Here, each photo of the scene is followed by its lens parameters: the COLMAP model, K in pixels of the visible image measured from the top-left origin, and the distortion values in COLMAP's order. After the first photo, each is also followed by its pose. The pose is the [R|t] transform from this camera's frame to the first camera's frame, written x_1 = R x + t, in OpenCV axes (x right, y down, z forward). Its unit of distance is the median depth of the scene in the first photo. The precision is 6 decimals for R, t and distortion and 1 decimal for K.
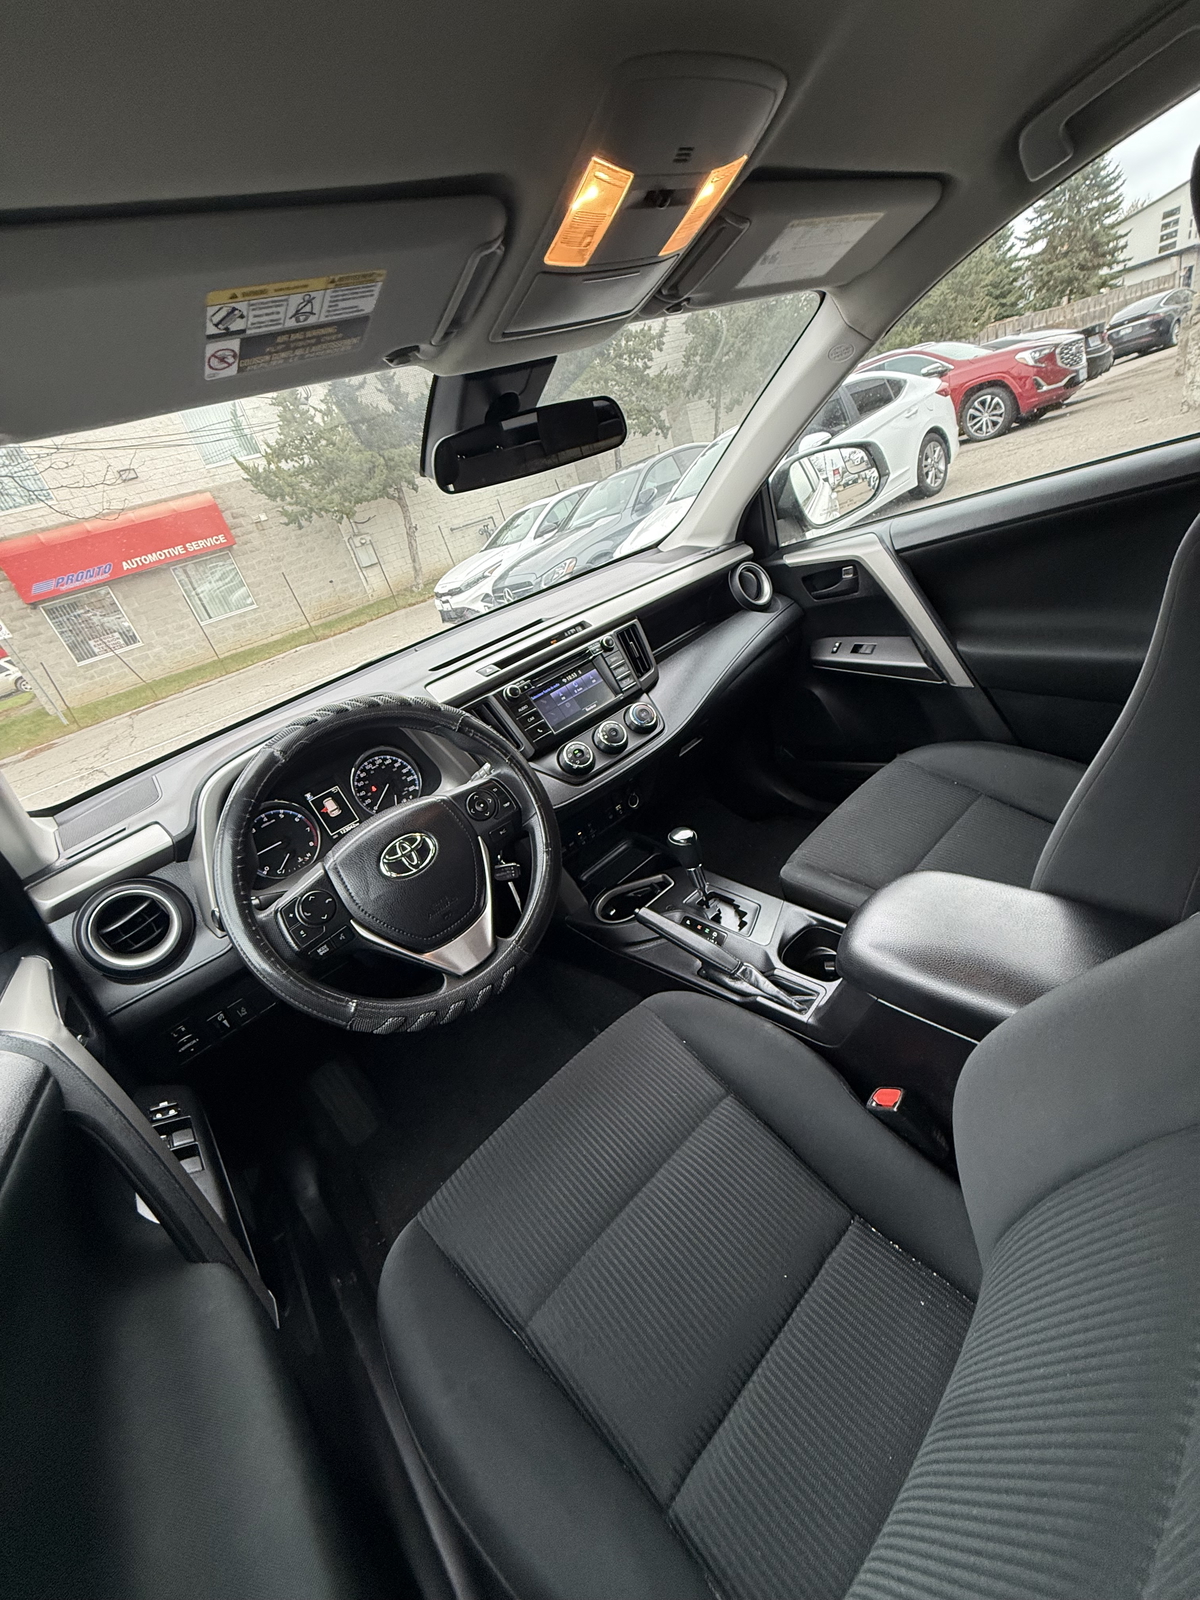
lens RADIAL K [[634.2, 0, 602.2], [0, 634.2, 797.8], [0, 0, 1]] dist [-0.001075, -0.000417]
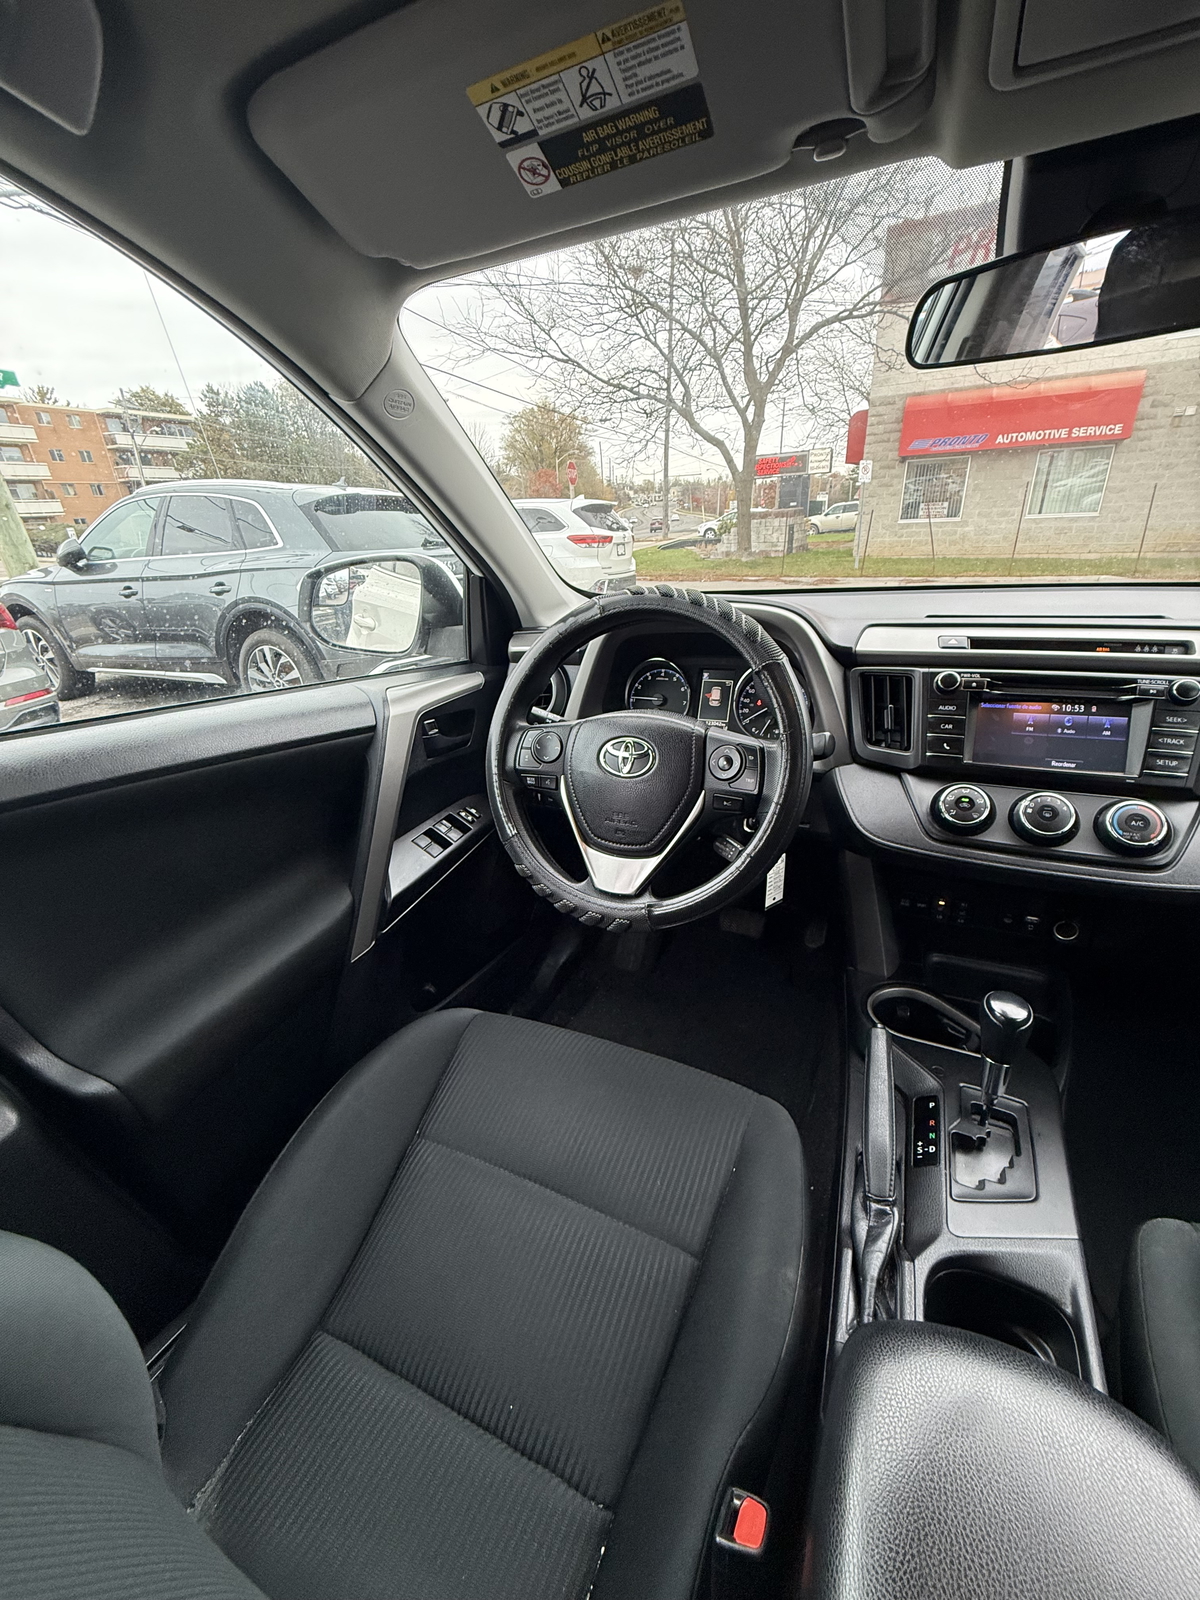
lens RADIAL K [[632.9, 0, 598.8], [0, 632.9, 797.7], [0, 0, 1]] dist [-0.000949, 0.000125]
pose [[0.401662, 0.585391, -0.704262, 0.251366], [-0.472225, 0.791292, 0.388408, -0.137192], [0.784648, 0.176562, 0.594268, 0.256874]]
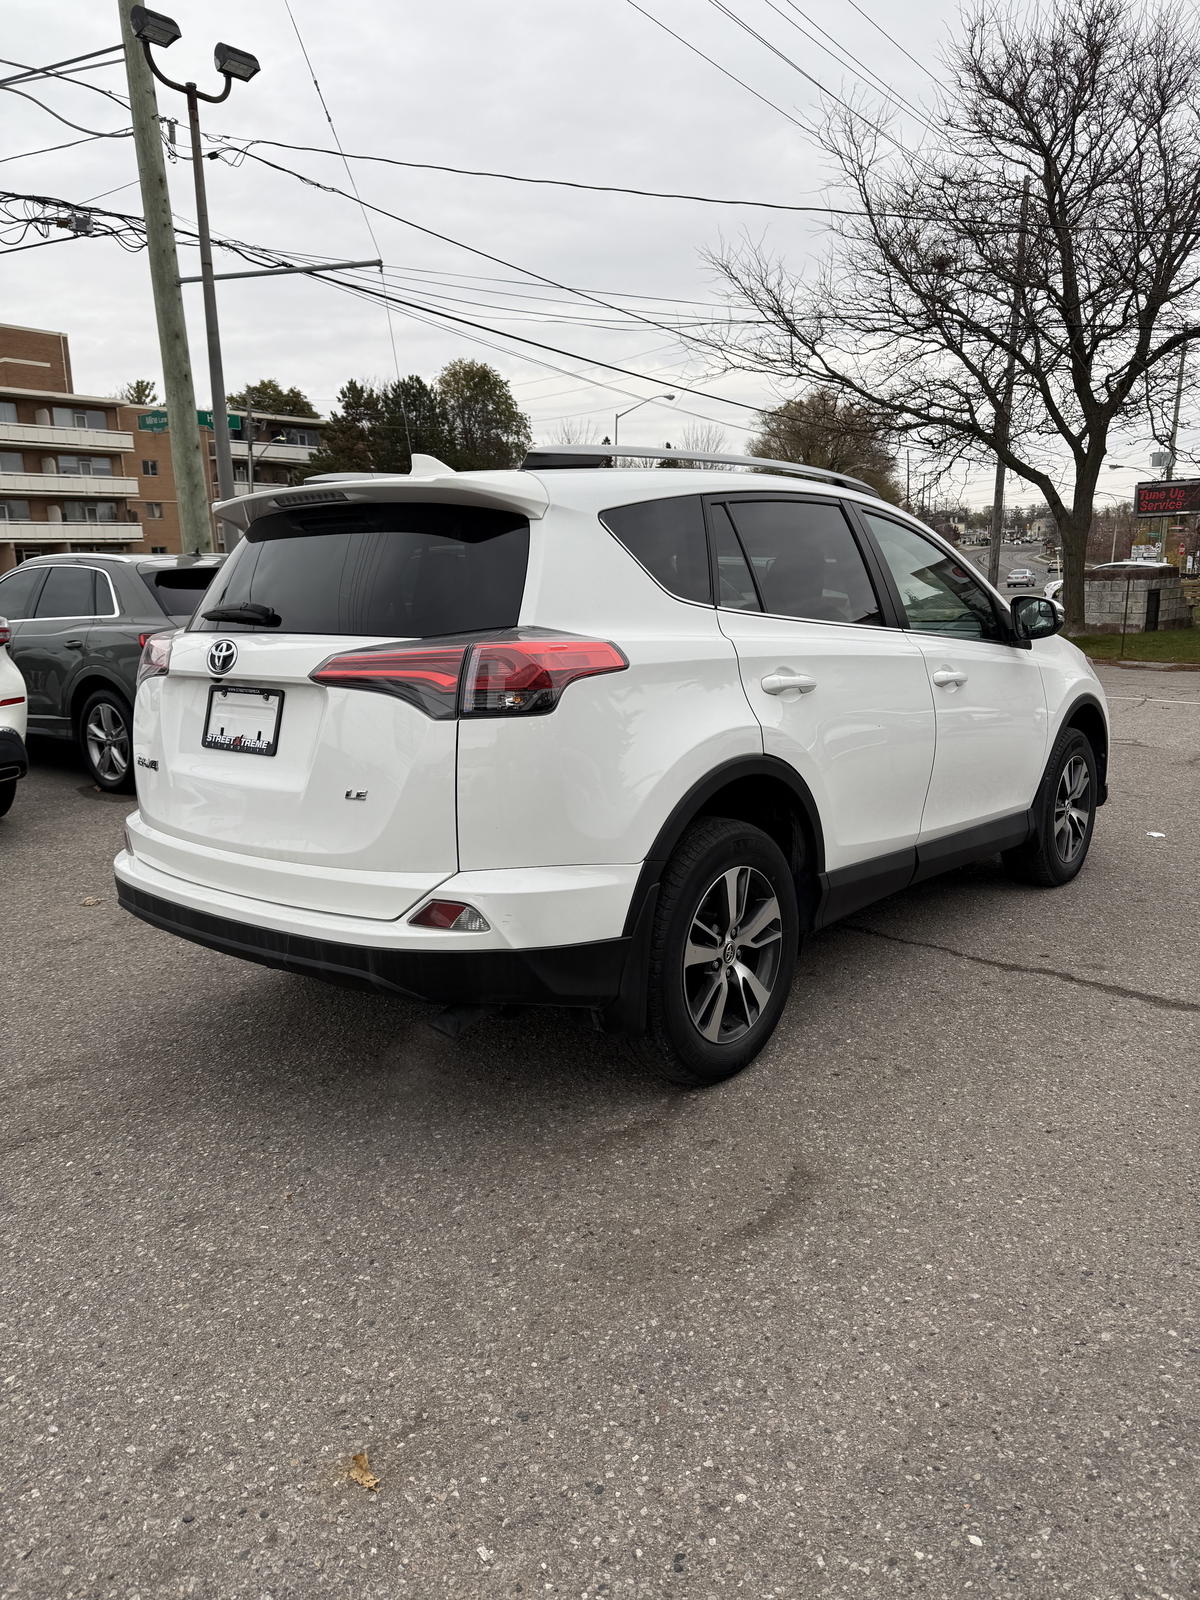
lens RADIAL K [[1134.3, 0, 600.0], [0, 1134.3, 800.0], [0, 0, 1]] dist [-0.001244, -0.001095]
pose [[0.157291, 0.449884, -0.879127, 3.843859], [-0.471855, 0.816256, 0.333287, -0.725687], [0.867532, 0.362397, 0.340670, -1.029291]]
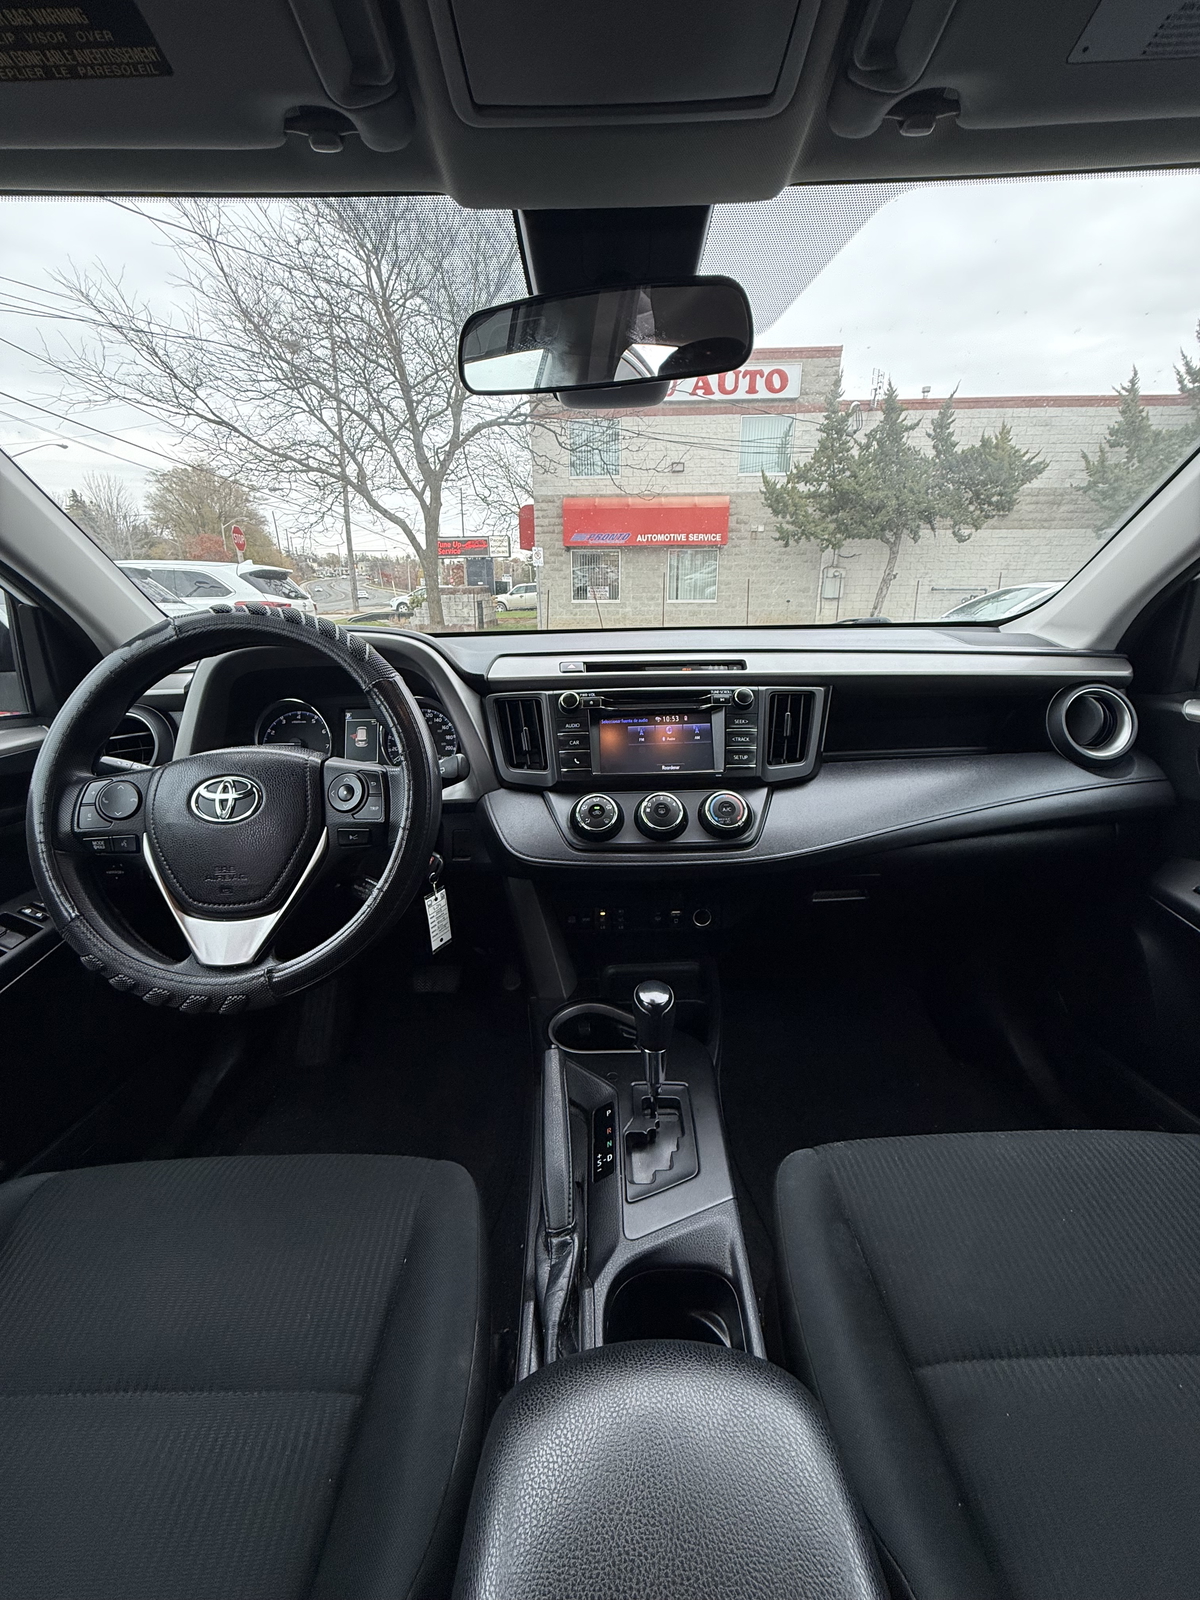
lens RADIAL K [[633.2, 0, 598.2], [0, 633.2, 799.8], [0, 0, 1]] dist [0.000507, -0.000092]
pose [[0.731916, 0.450837, -0.510926, 0.292358], [-0.473362, 0.875767, 0.094665, -0.134554], [0.490131, 0.172566, 0.854396, 0.344777]]
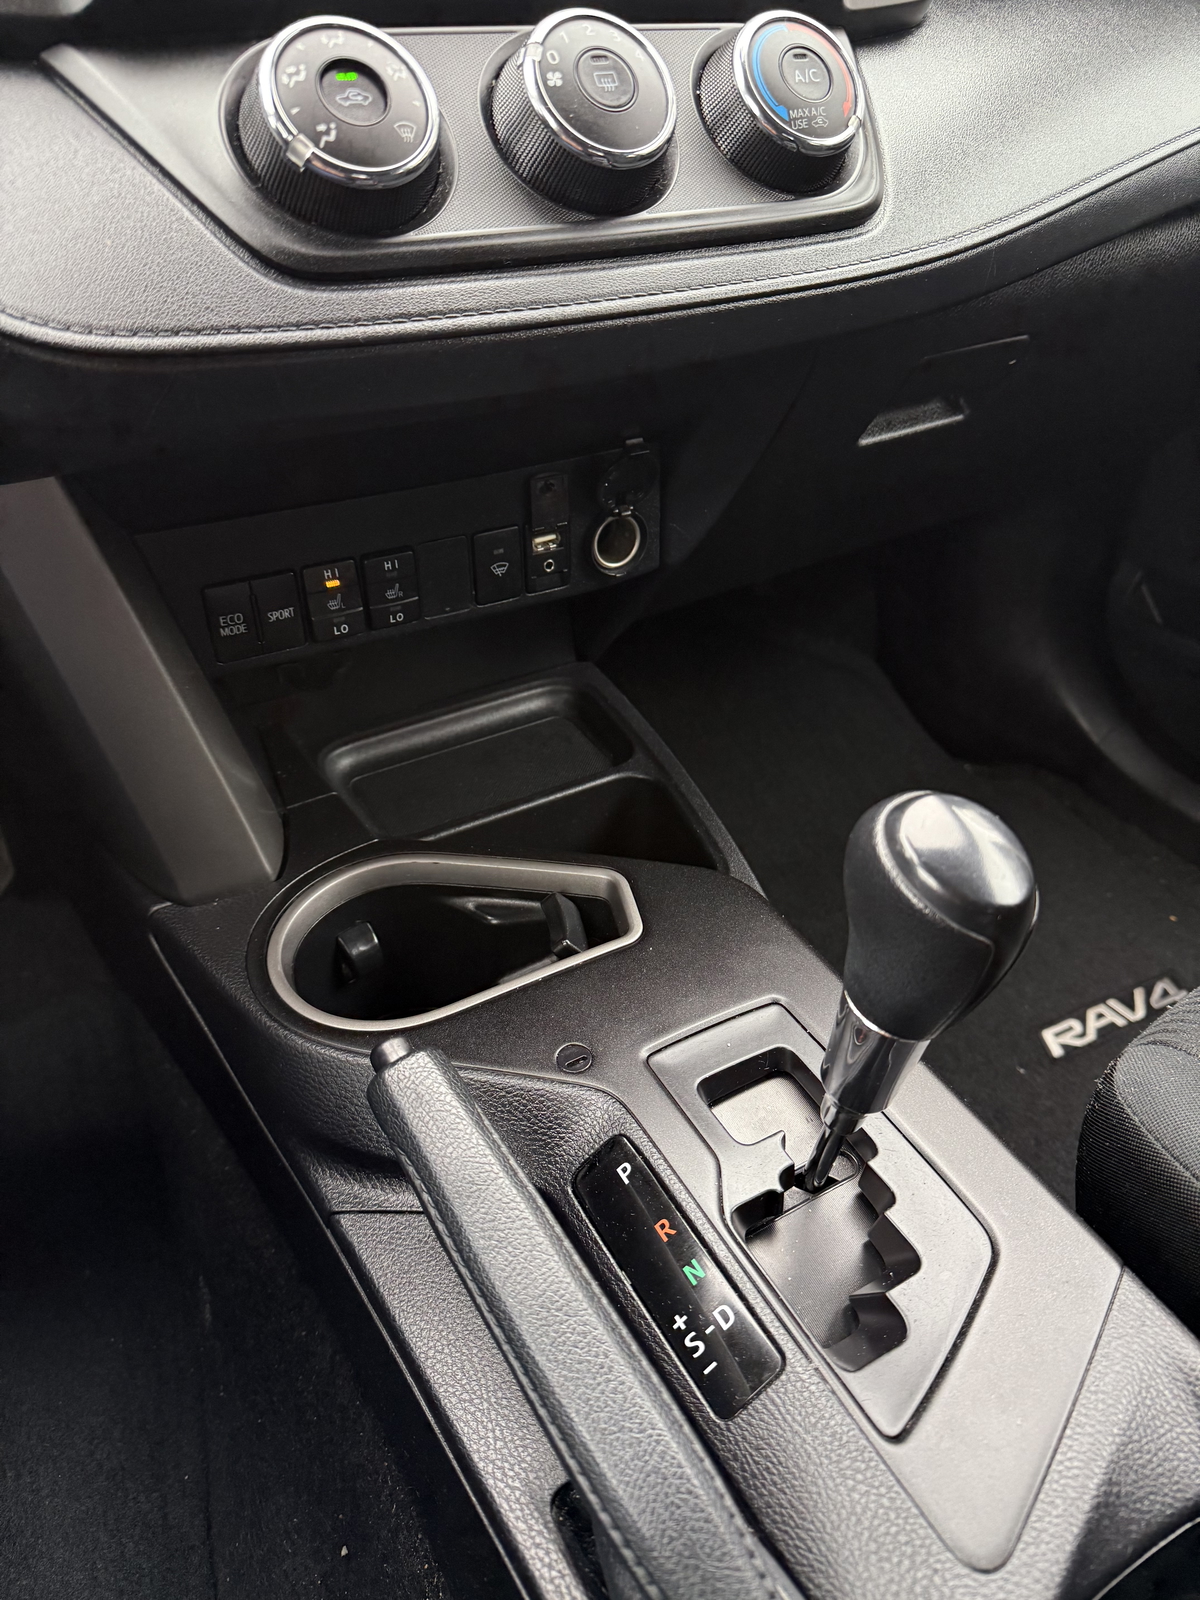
lens RADIAL K [[1134.1, 0, 604.0], [0, 1134.1, 810.2], [0, 0, 1]] dist [-0.003504, -0.003558]
pose [[0.936269, 0.348436, 0.044636, 0.067396], [-0.350539, 0.918442, 0.183265, 0.023180], [0.022861, -0.187232, 0.982050, 0.611270]]
